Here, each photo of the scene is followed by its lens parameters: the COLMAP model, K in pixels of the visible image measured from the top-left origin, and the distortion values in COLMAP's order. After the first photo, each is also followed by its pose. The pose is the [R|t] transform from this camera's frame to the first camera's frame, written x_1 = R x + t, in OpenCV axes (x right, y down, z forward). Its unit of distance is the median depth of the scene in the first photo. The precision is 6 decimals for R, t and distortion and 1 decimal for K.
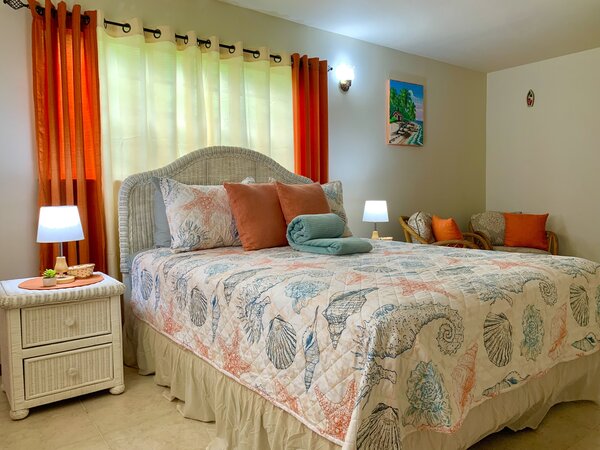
lens RADIAL K [[462.2, 0, 293.3], [0, 462.2, 225.7], [0, 0, 1]] dist [0.112111, -0.212679]
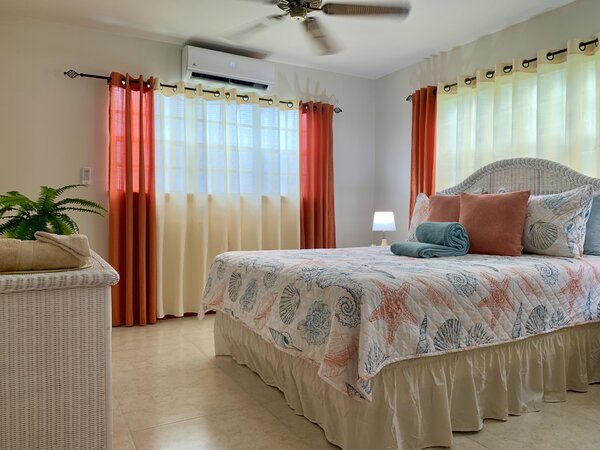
lens RADIAL K [[462.2, 0, 293.3], [0, 462.2, 225.7], [0, 0, 1]] dist [0.112111, -0.212679]
pose [[-0.150515, 0.046370, -0.987520, 1.092834], [-0.047536, 0.997404, 0.054080, -0.055907], [0.987464, 0.055083, -0.147920, 0.734193]]
